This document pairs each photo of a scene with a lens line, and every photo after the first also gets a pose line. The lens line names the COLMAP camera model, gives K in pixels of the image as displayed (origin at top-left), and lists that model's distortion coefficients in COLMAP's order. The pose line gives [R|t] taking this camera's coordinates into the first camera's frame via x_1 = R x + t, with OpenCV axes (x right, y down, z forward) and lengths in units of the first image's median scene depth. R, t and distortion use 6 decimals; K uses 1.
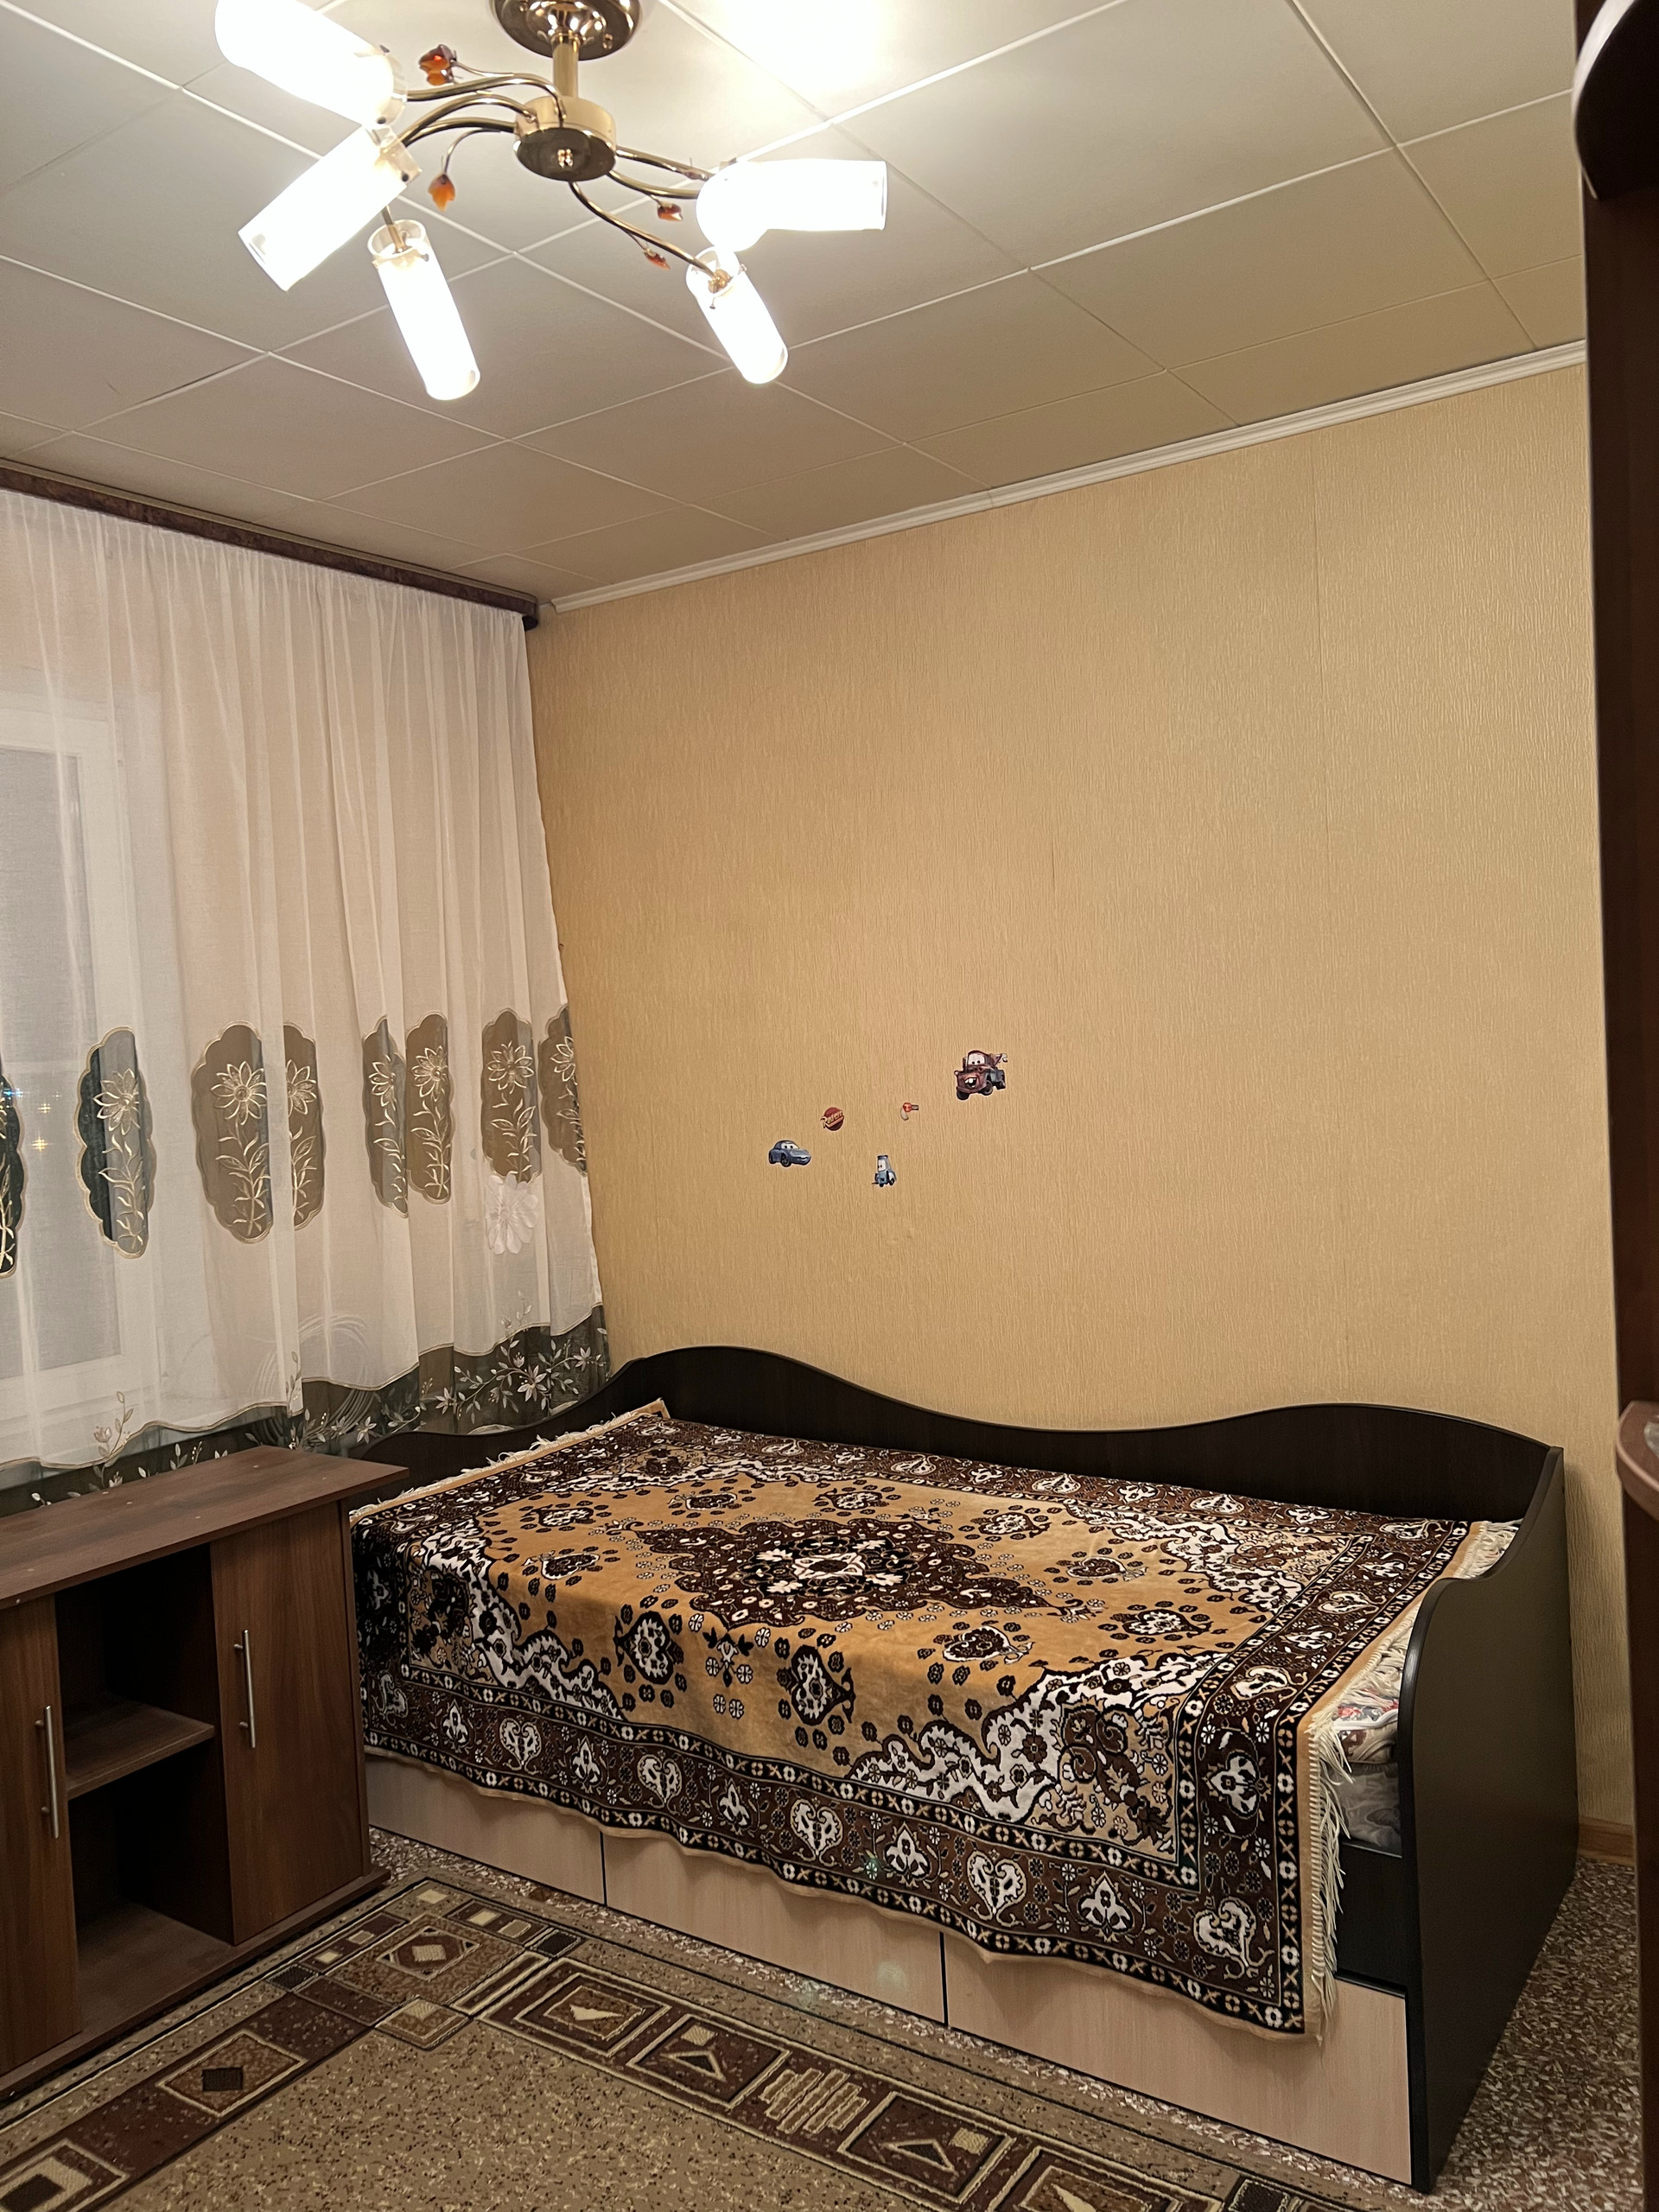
lens RADIAL K [[1675.4, 0, 818.0], [0, 1675.4, 1085.9], [0, 0, 1]] dist [0.042575, -0.047558]
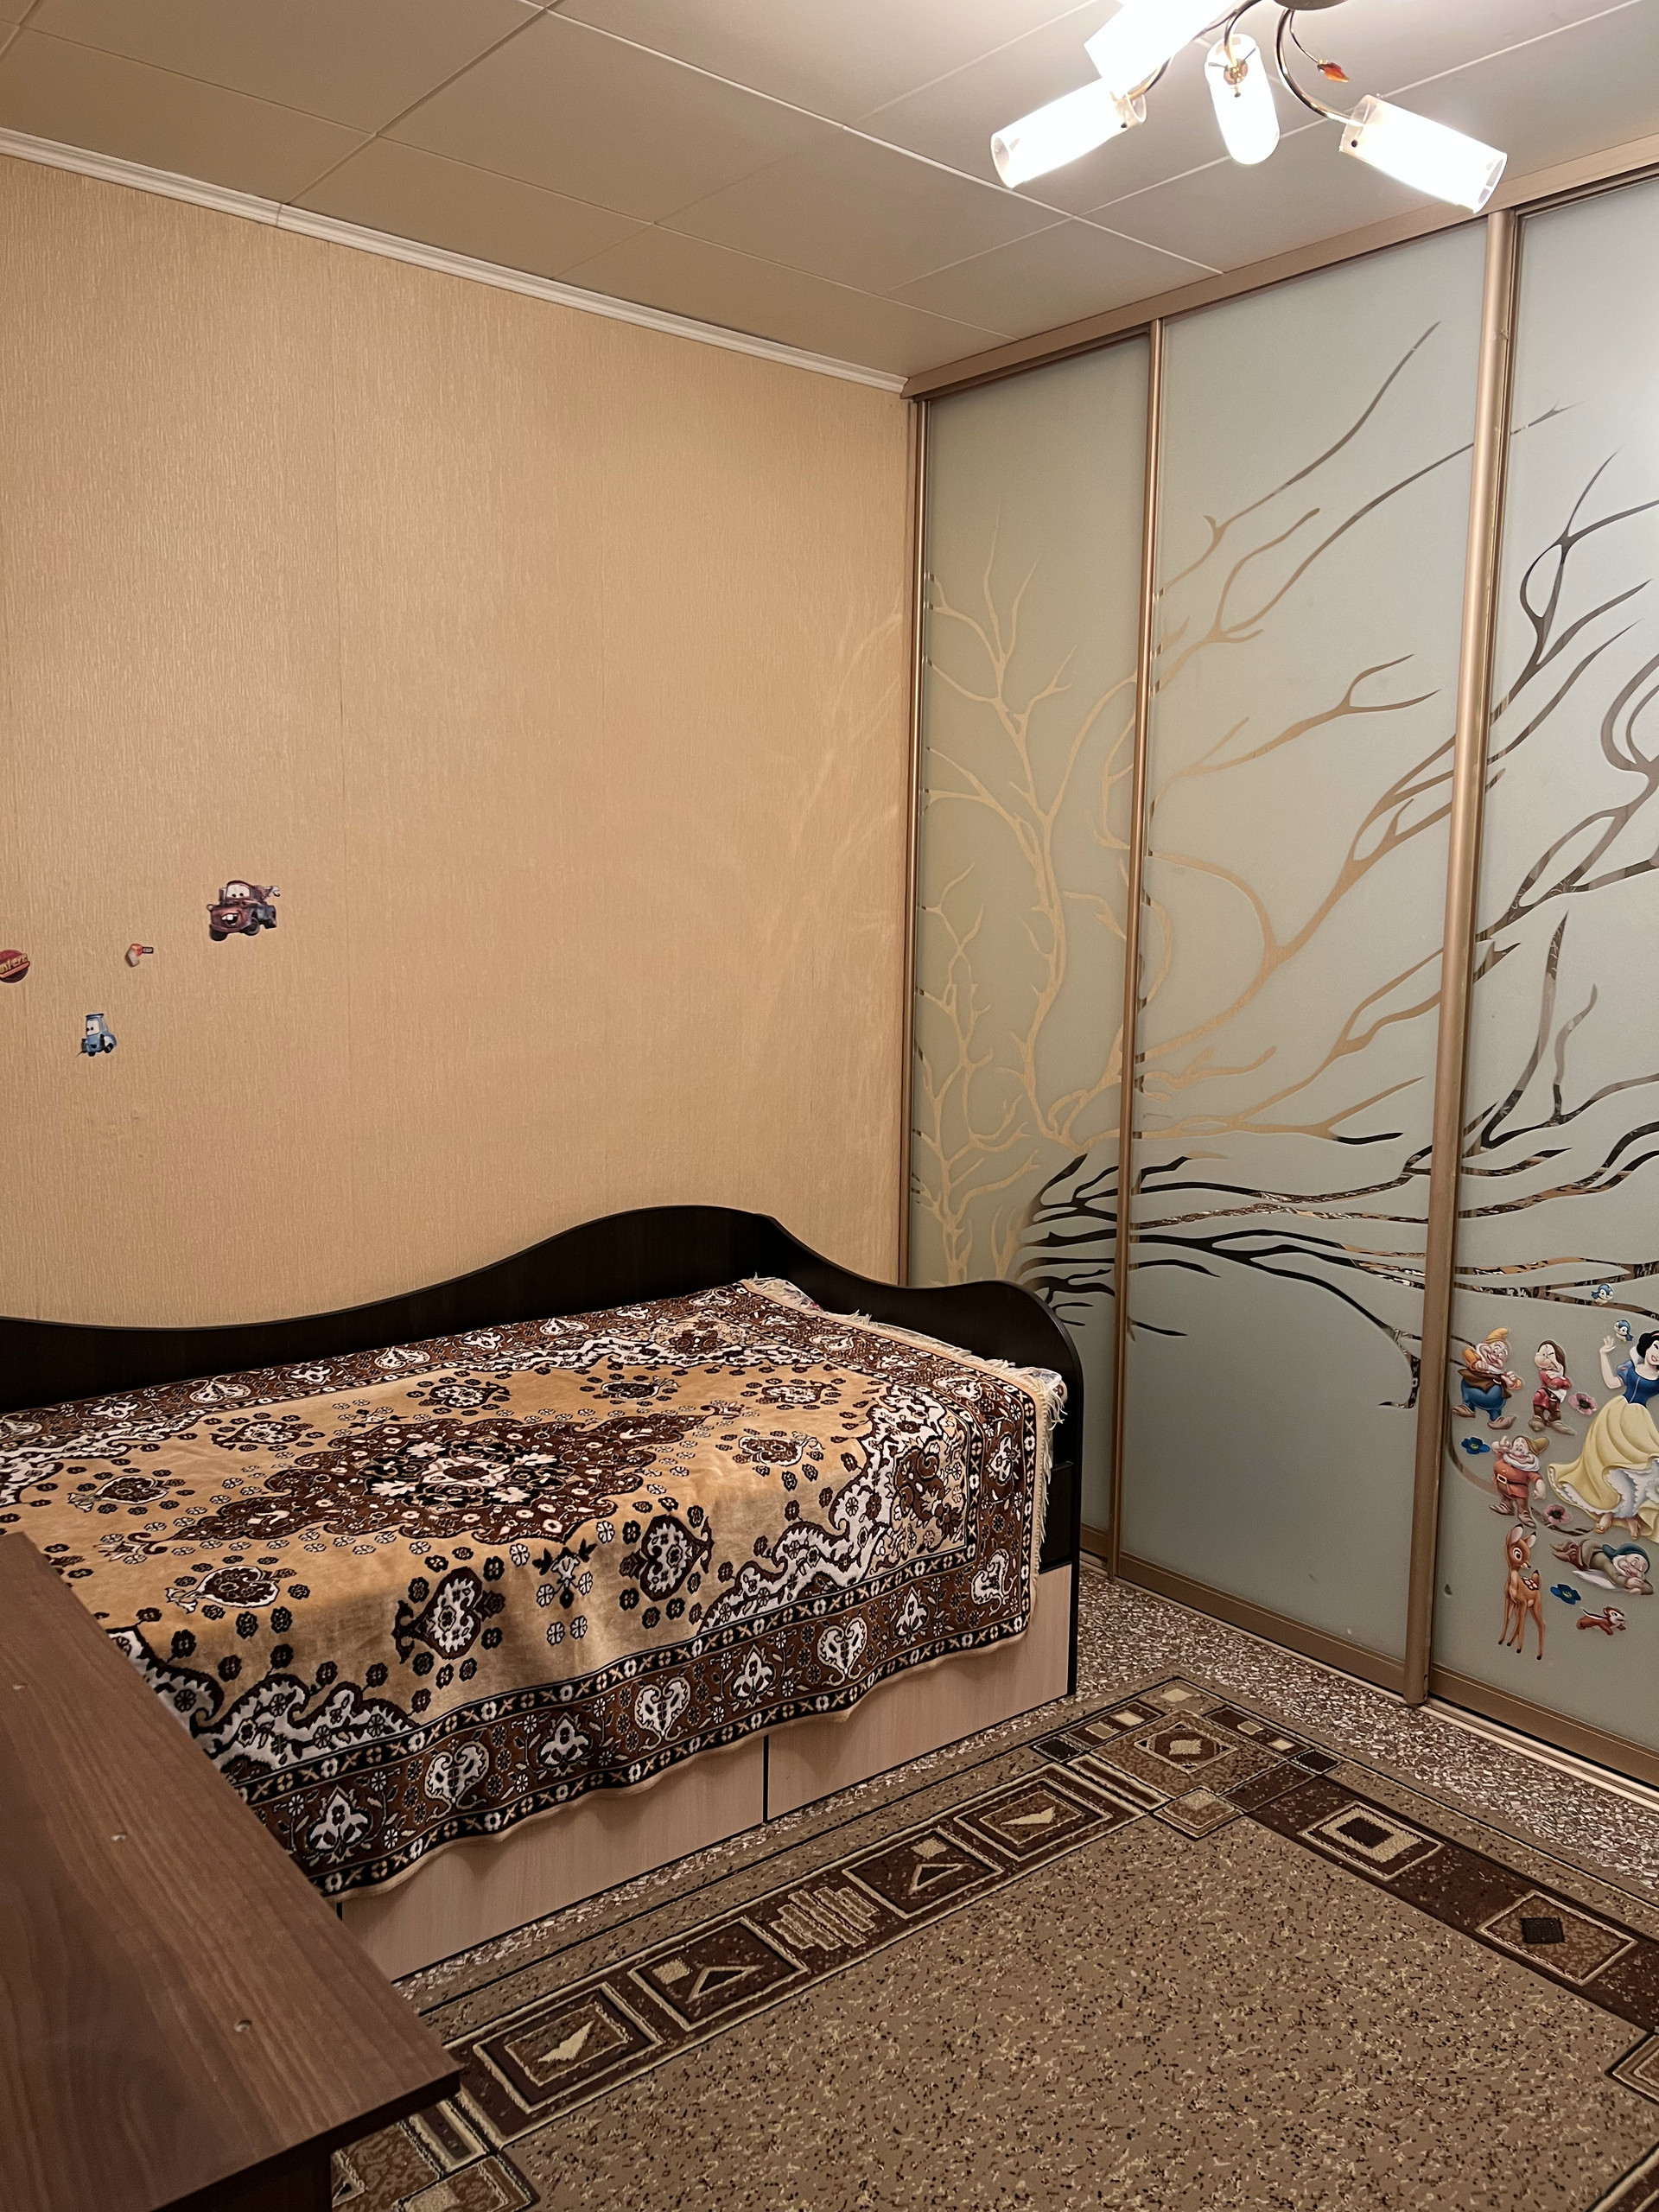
lens RADIAL K [[1675.4, 0, 786.1], [0, 1675.4, 1107.7], [0, 0, 1]] dist [0.042575, -0.047558]
pose [[0.297519, -0.074468, 0.951807, -0.790097], [0.016258, 0.997204, 0.072938, 0.043599], [-0.954577, -0.006226, 0.297898, 0.626263]]
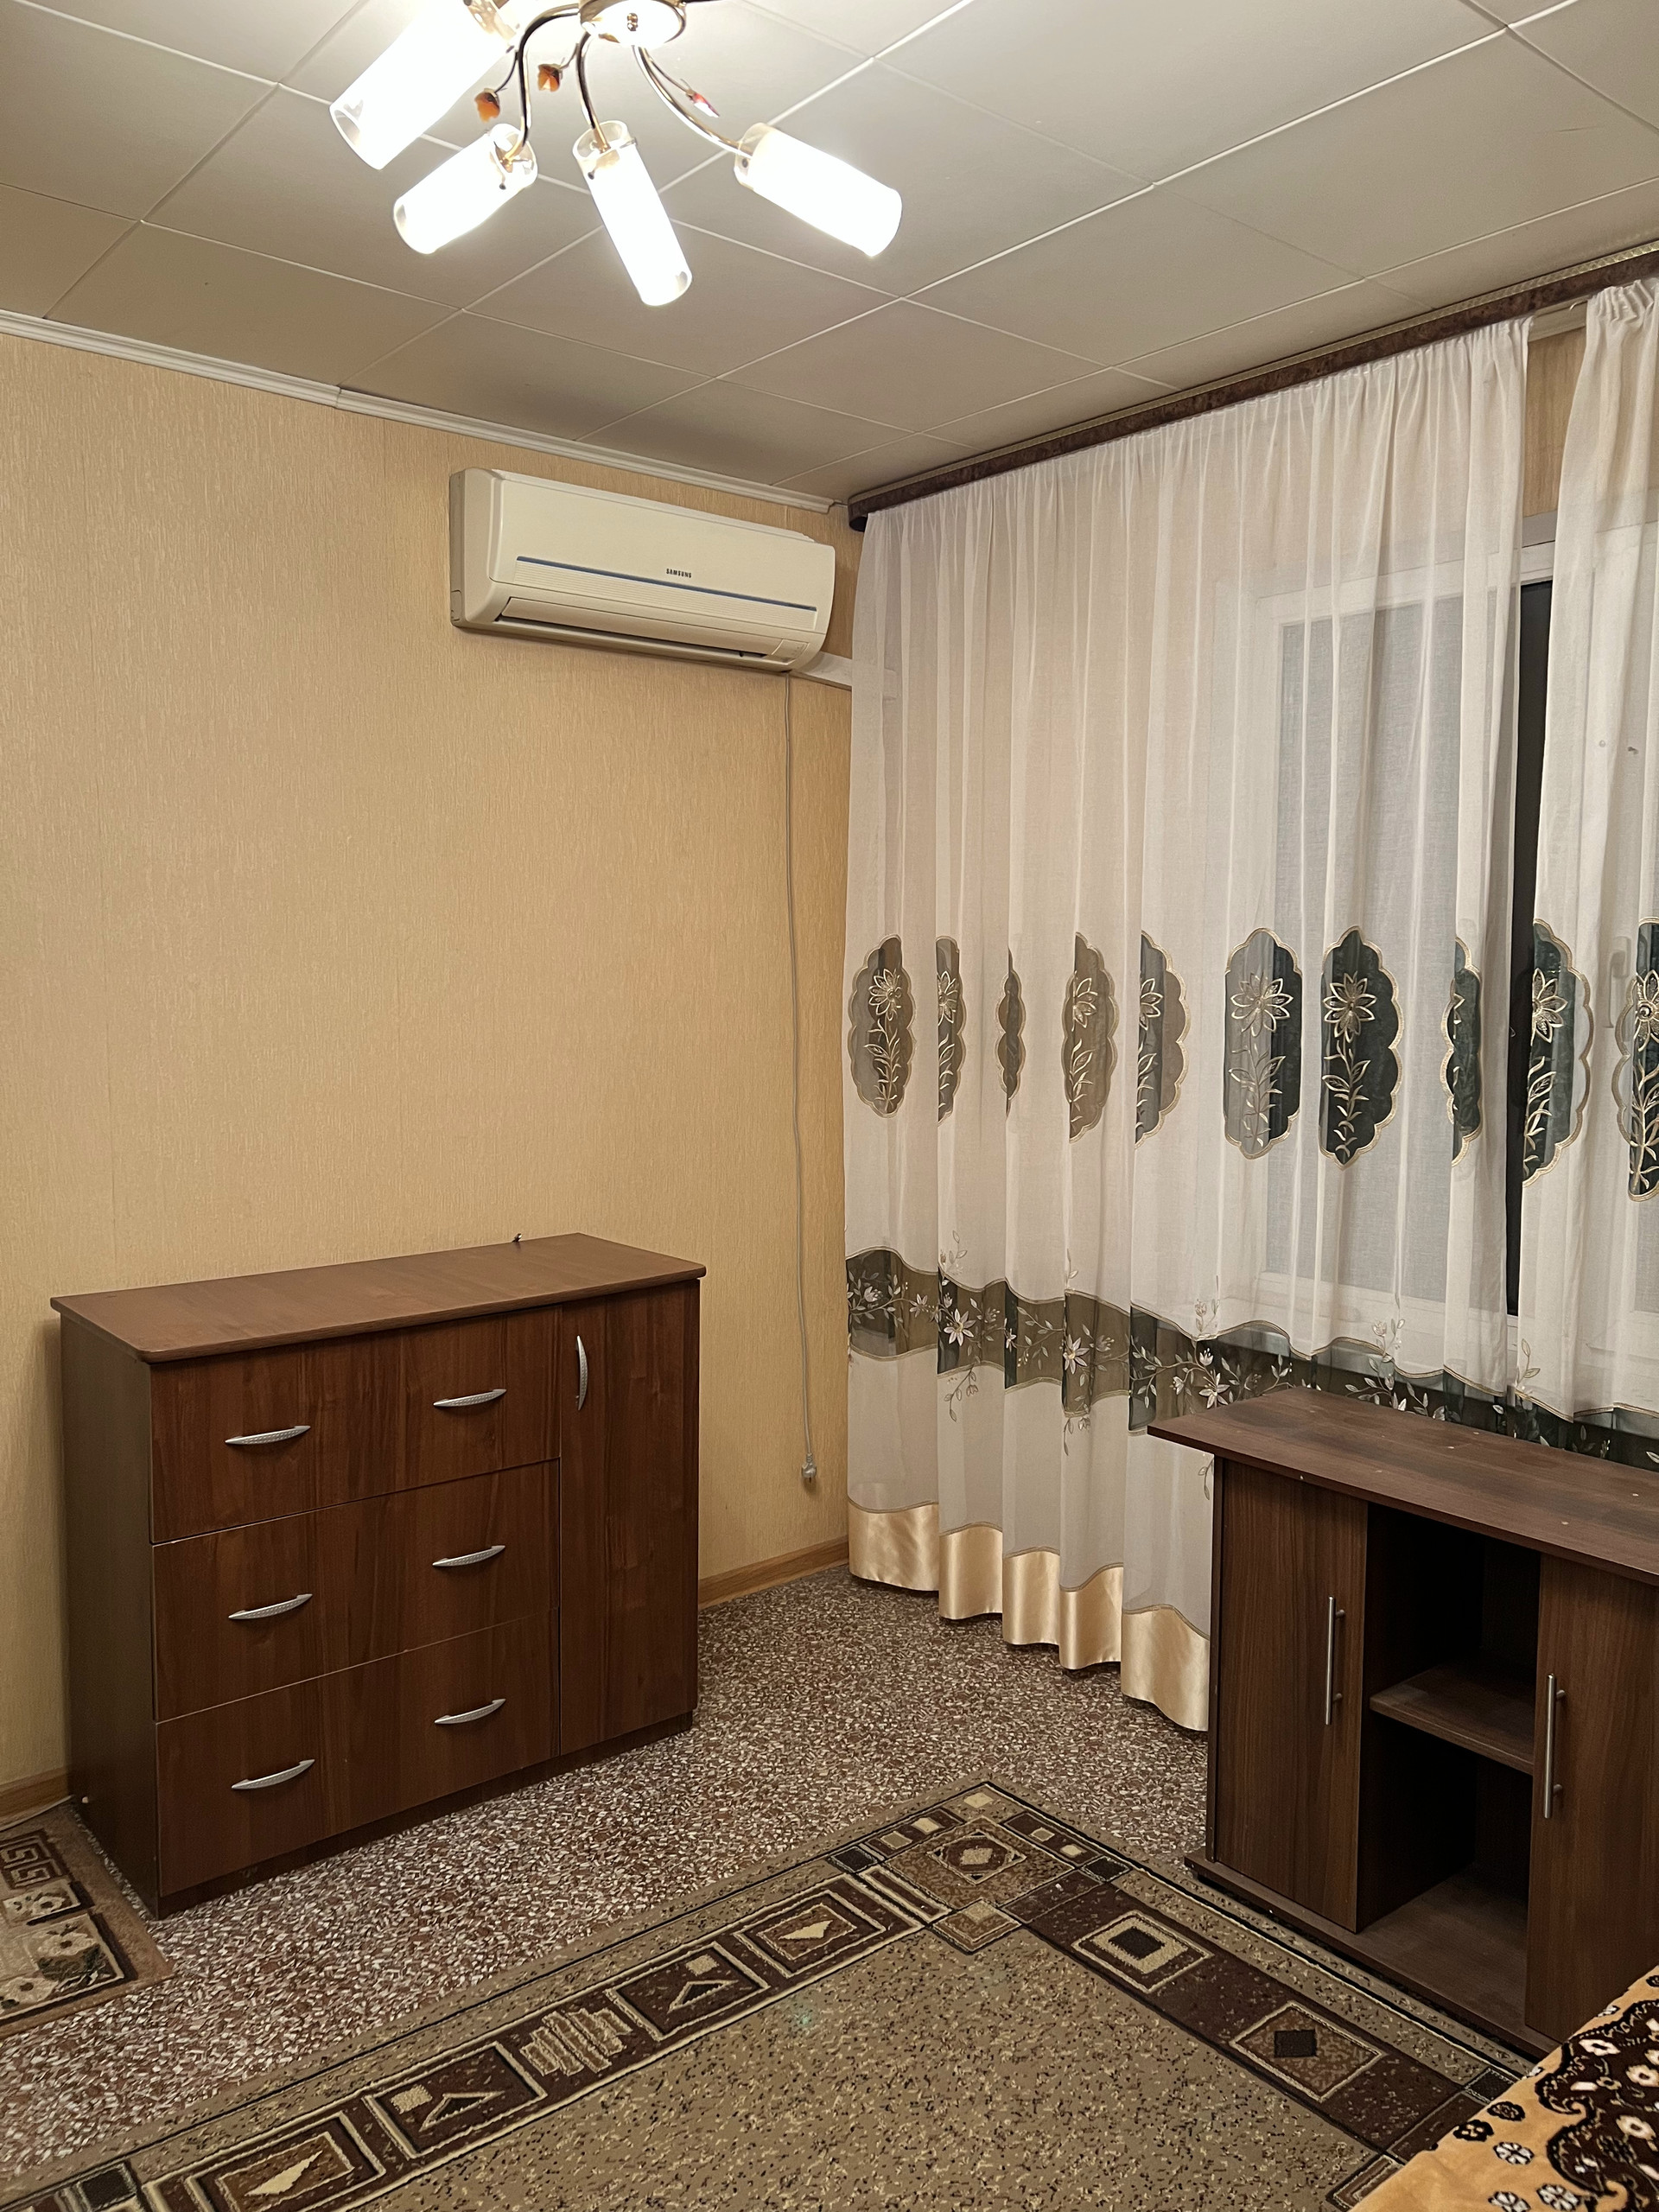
lens RADIAL K [[1675.4, 0, 833.5], [0, 1675.4, 1113.9], [0, 0, 1]] dist [0.042575, -0.047558]
pose [[-0.281785, 0.141430, -0.948997, 0.491468], [-0.028585, 0.987400, 0.155641, -0.060219], [0.959052, 0.070984, -0.274192, 0.877580]]
